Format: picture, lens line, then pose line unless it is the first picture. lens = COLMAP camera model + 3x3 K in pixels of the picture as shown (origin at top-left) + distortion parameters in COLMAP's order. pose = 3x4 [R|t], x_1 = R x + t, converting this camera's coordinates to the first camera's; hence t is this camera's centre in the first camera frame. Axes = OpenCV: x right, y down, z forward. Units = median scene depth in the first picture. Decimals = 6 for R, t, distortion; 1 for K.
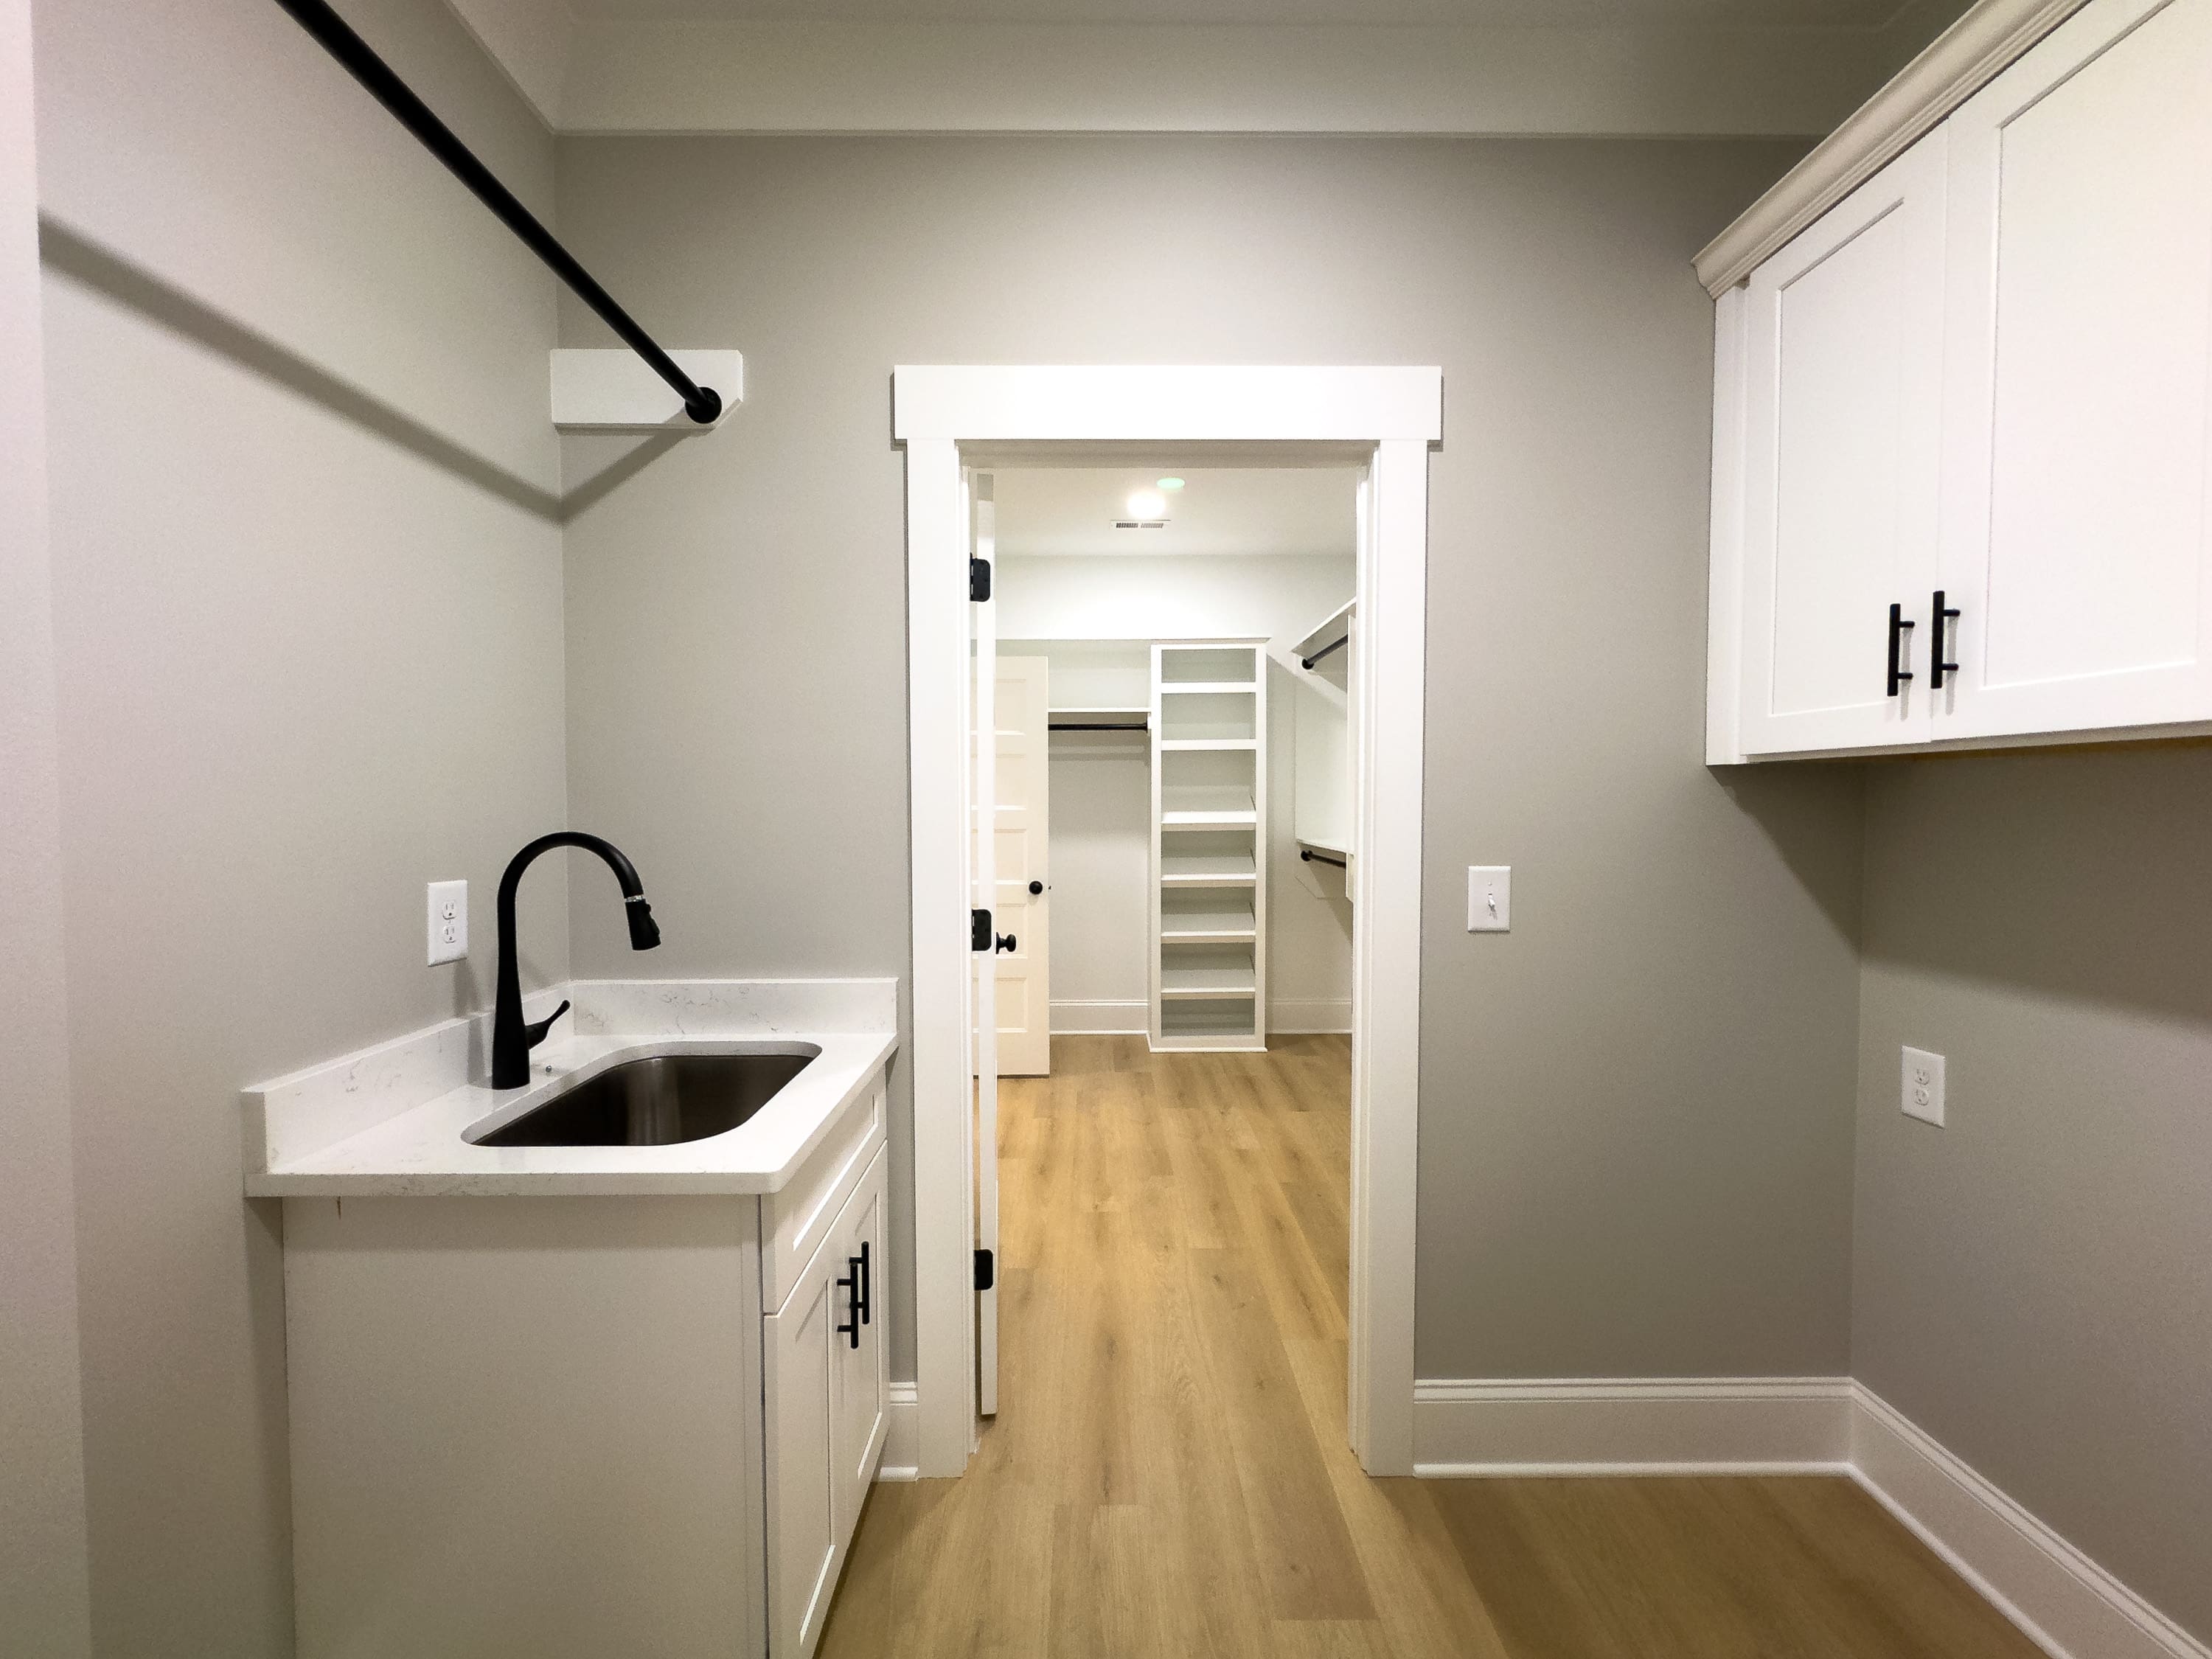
lens RADIAL K [[888.3, 0, 1102.1], [0, 888.3, 825.6], [0, 0, 1]] dist [-0.001908, -0.000024]
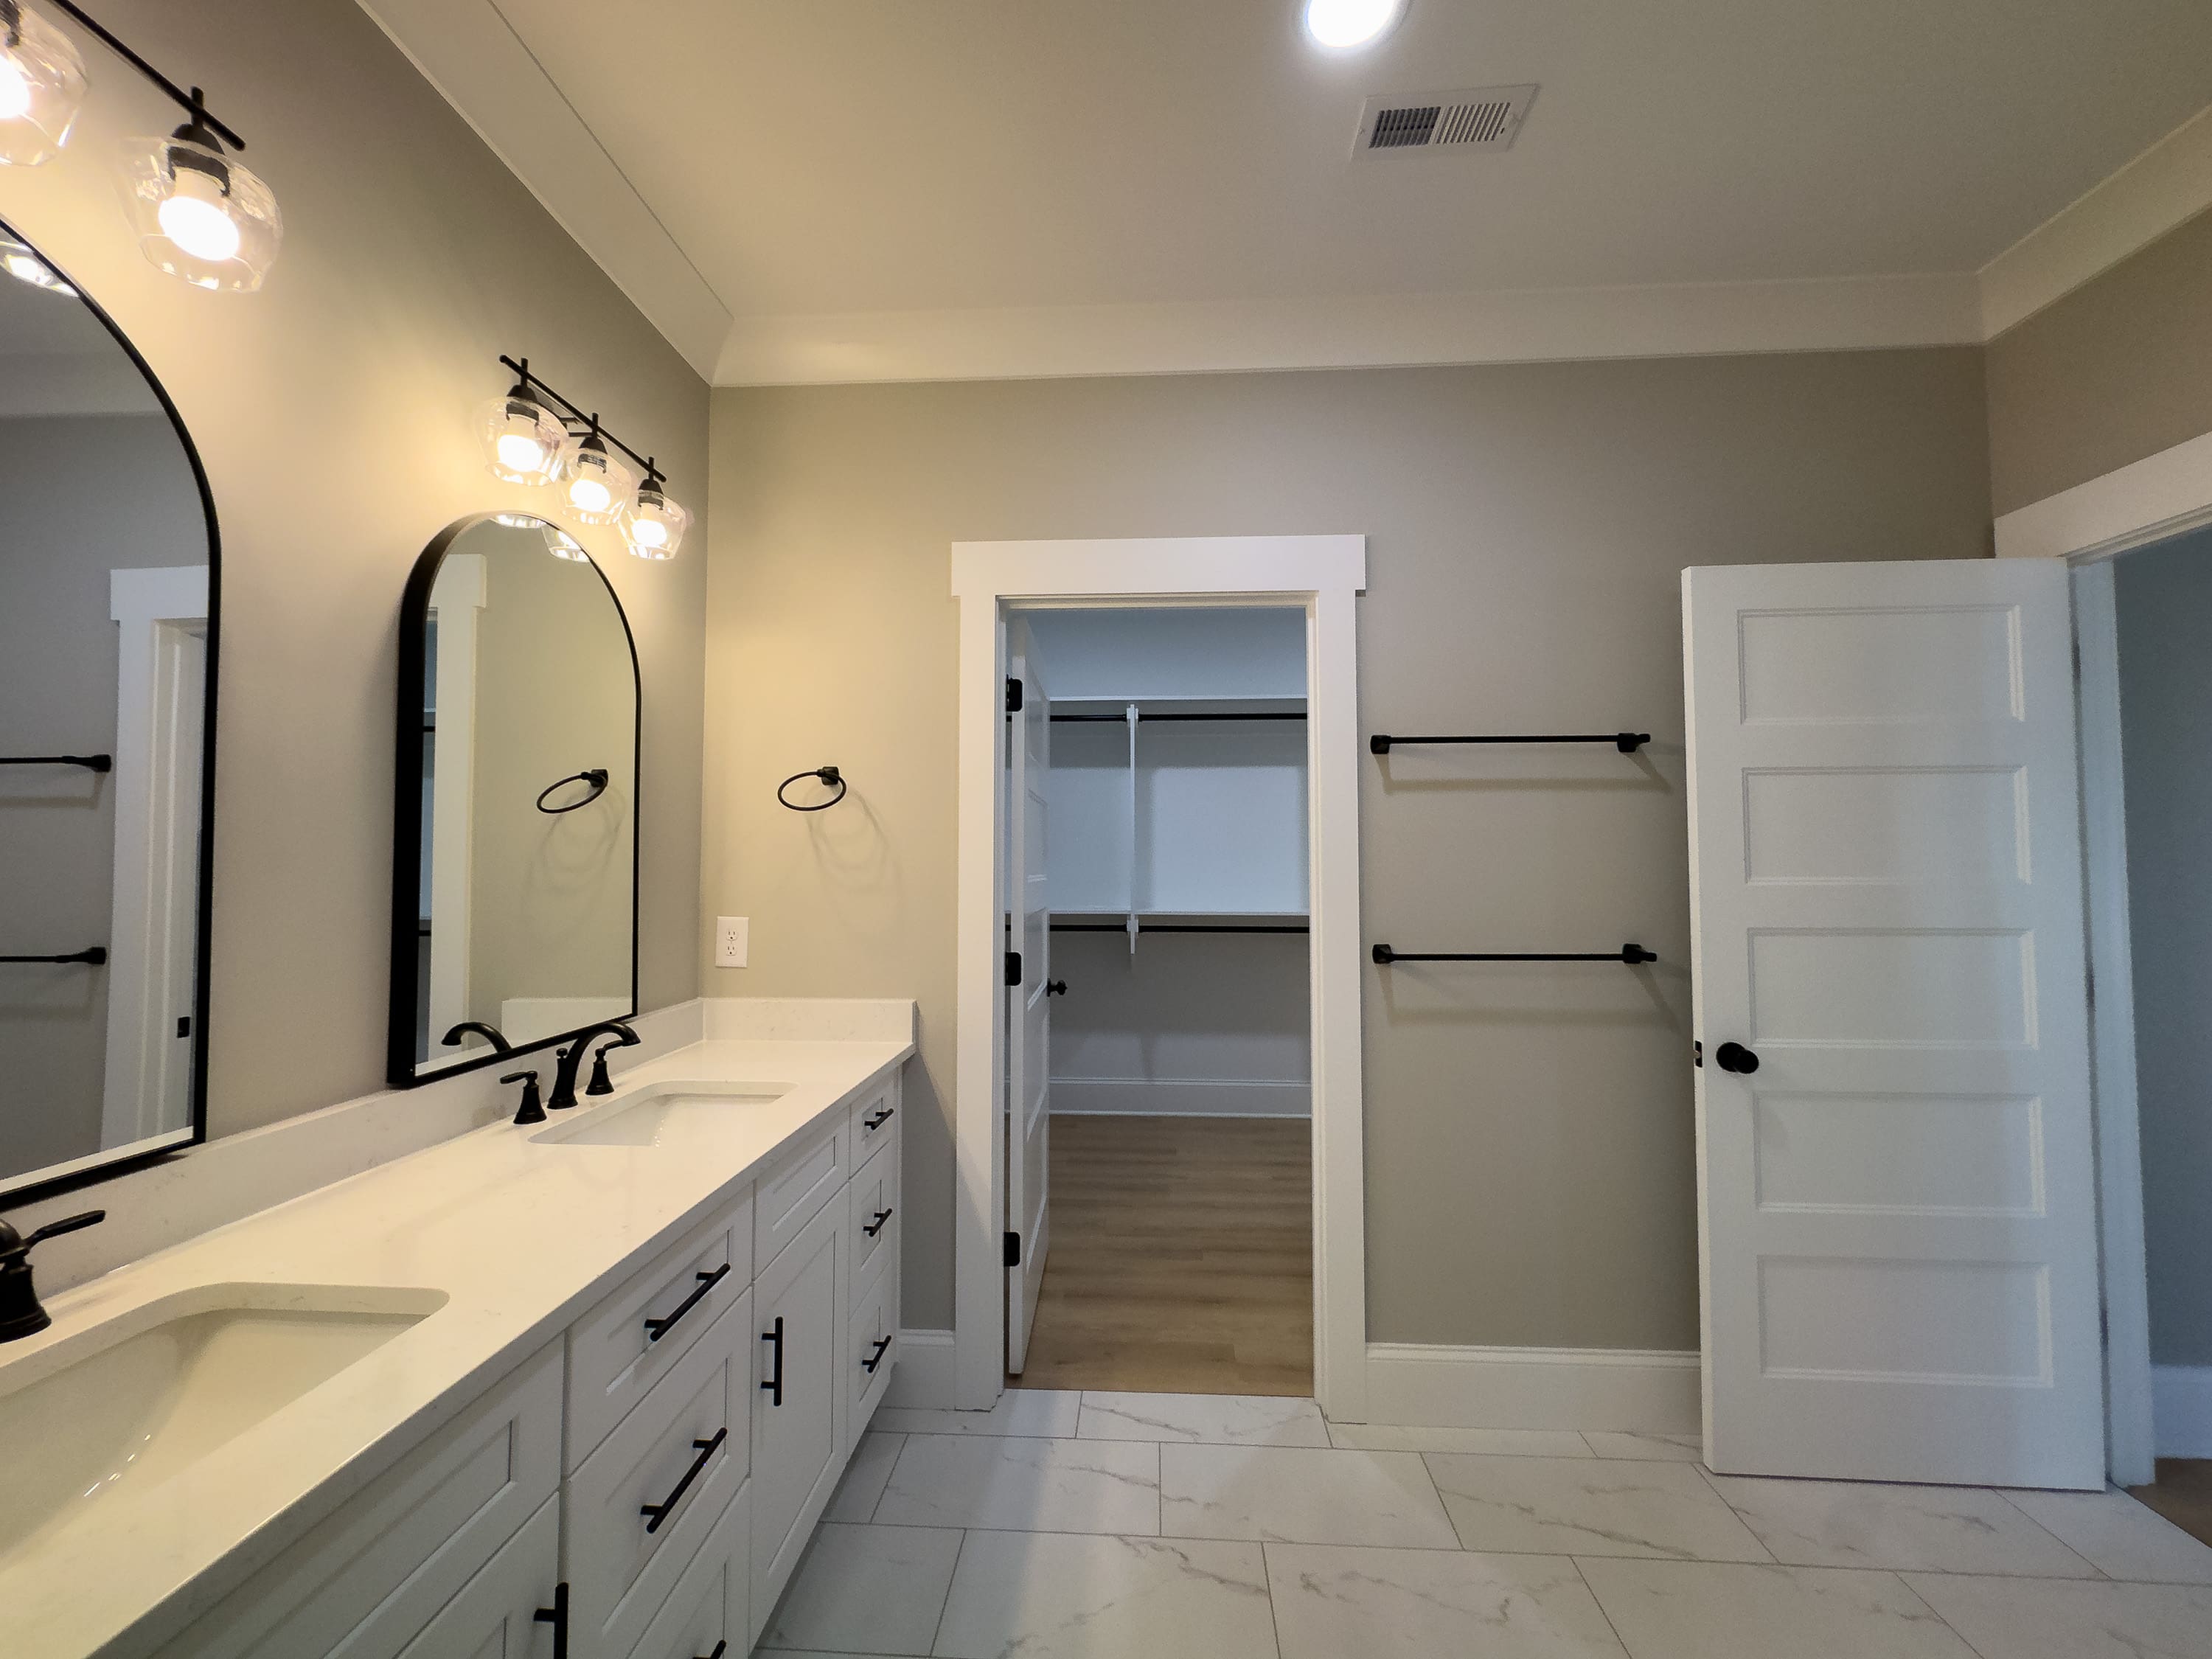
lens RADIAL K [[911.8, 0, 1106.0], [0, 911.8, 829.5], [0, 0, 1]] dist [0.000030, -0.000340]
pose [[0.075085, 0.039129, 0.996409, -0.737208], [0.032085, 0.998618, -0.041633, -0.025111], [-0.996661, 0.035095, 0.073726, 0.800835]]
